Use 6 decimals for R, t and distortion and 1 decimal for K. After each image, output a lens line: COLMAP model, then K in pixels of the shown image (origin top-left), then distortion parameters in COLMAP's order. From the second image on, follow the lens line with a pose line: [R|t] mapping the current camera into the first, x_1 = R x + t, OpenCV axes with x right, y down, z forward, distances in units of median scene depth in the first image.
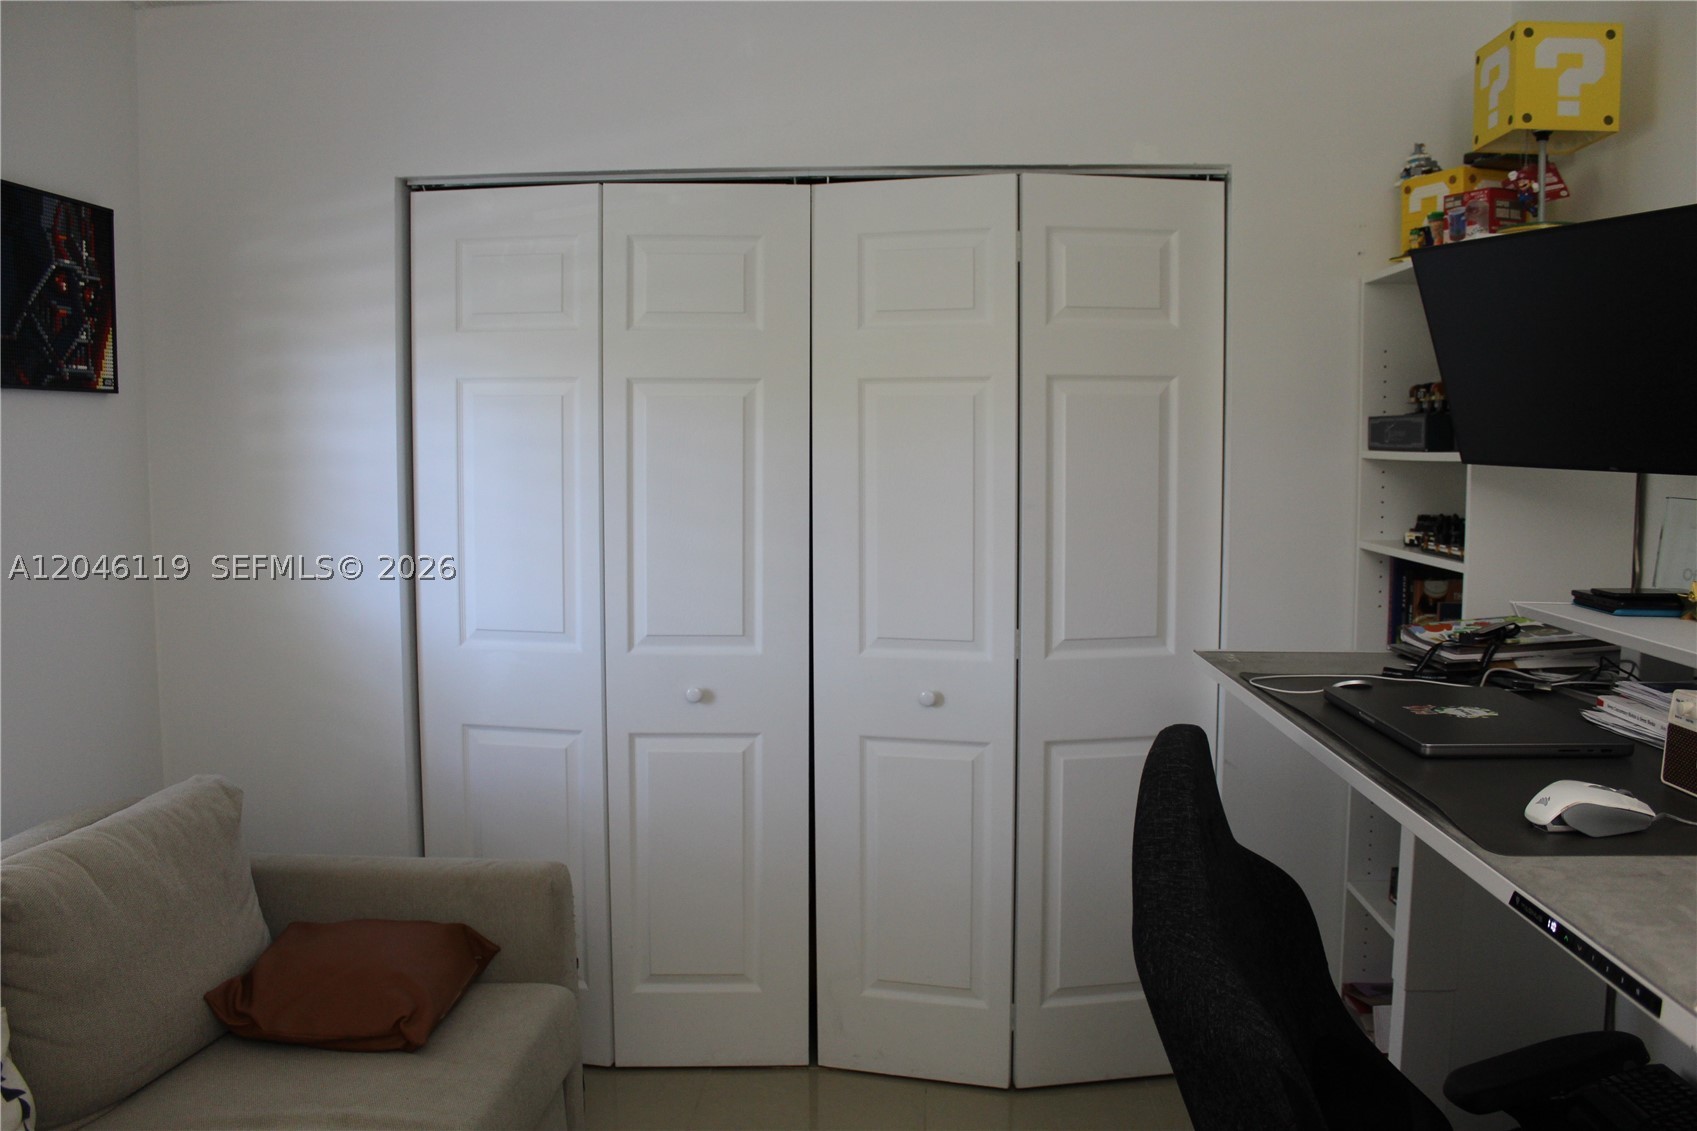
lens RADIAL K [[1413.9, 0, 852.1], [0, 1413.9, 568.6], [0, 0, 1]] dist [-0.156813, 0.125729]
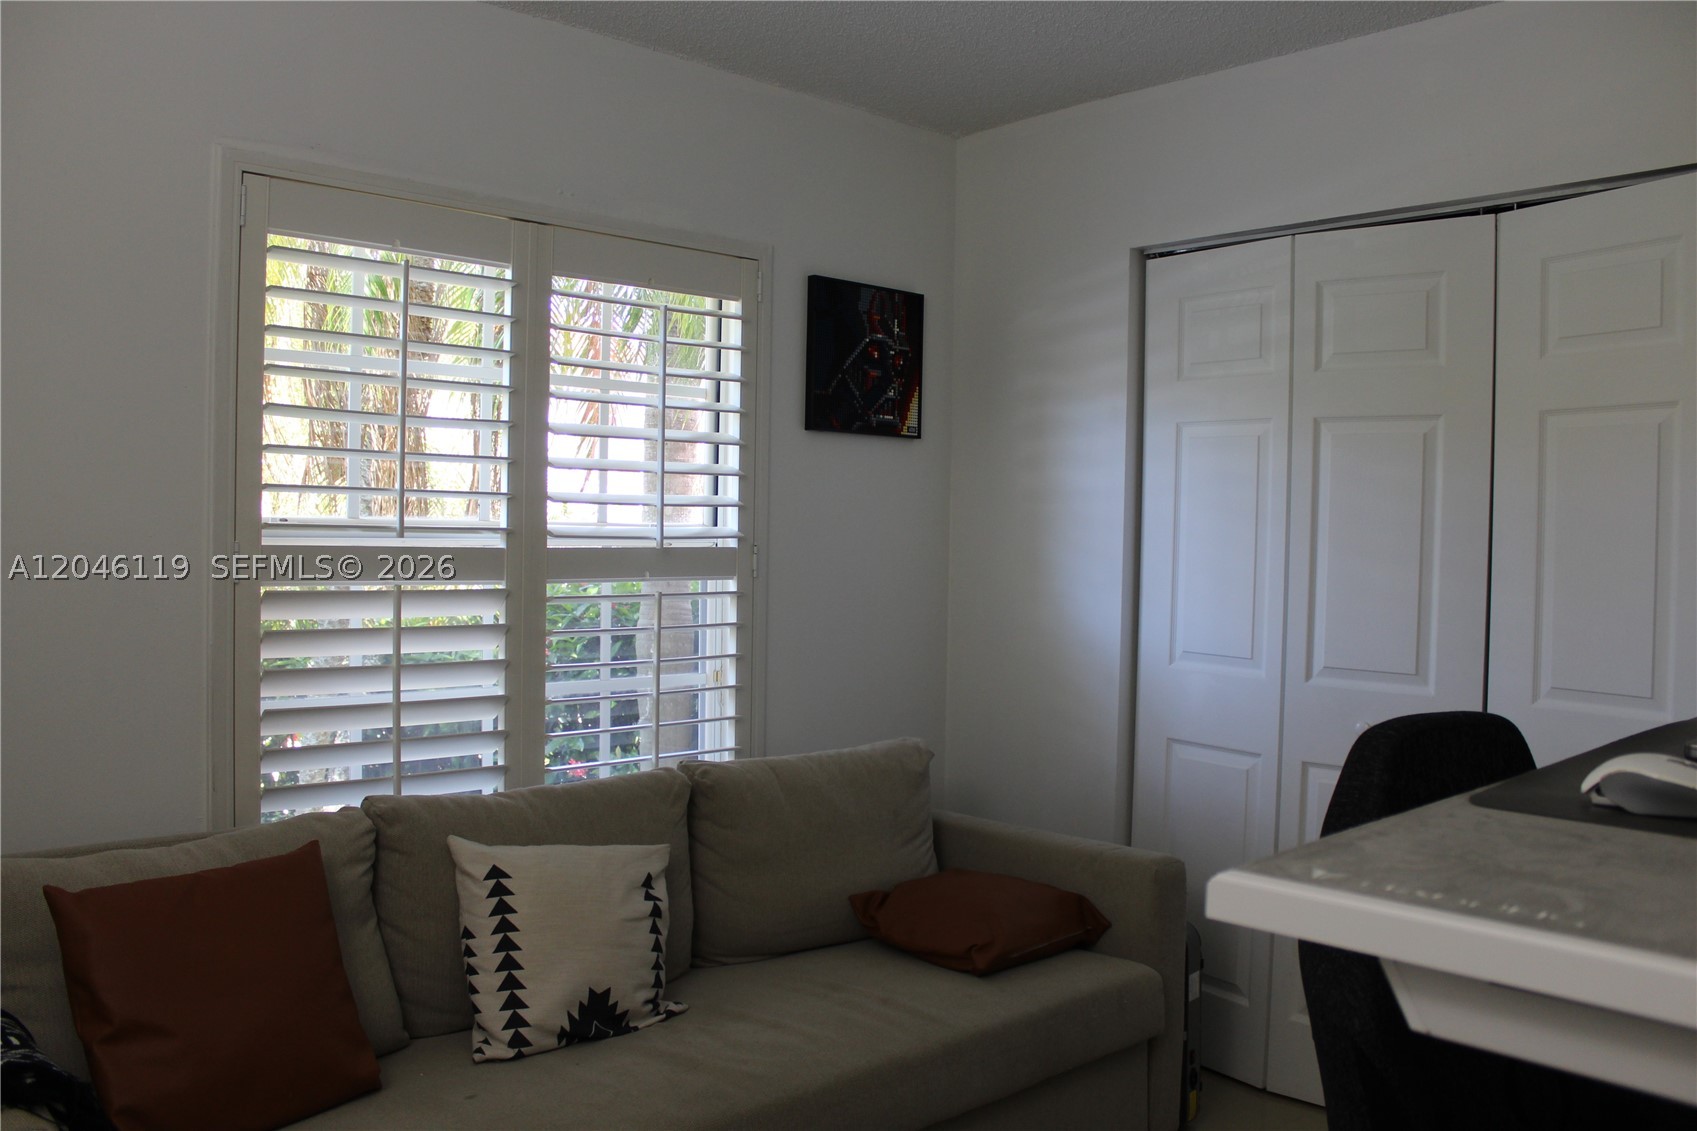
lens RADIAL K [[1413.9, 0, 836.2], [0, 1413.9, 573.8], [0, 0, 1]] dist [-0.156813, 0.125729]
pose [[0.717105, 0.035865, -0.696042, 0.307979], [-0.086682, 0.995511, -0.038009, 0.050120], [0.691554, 0.087591, 0.716994, 0.025011]]
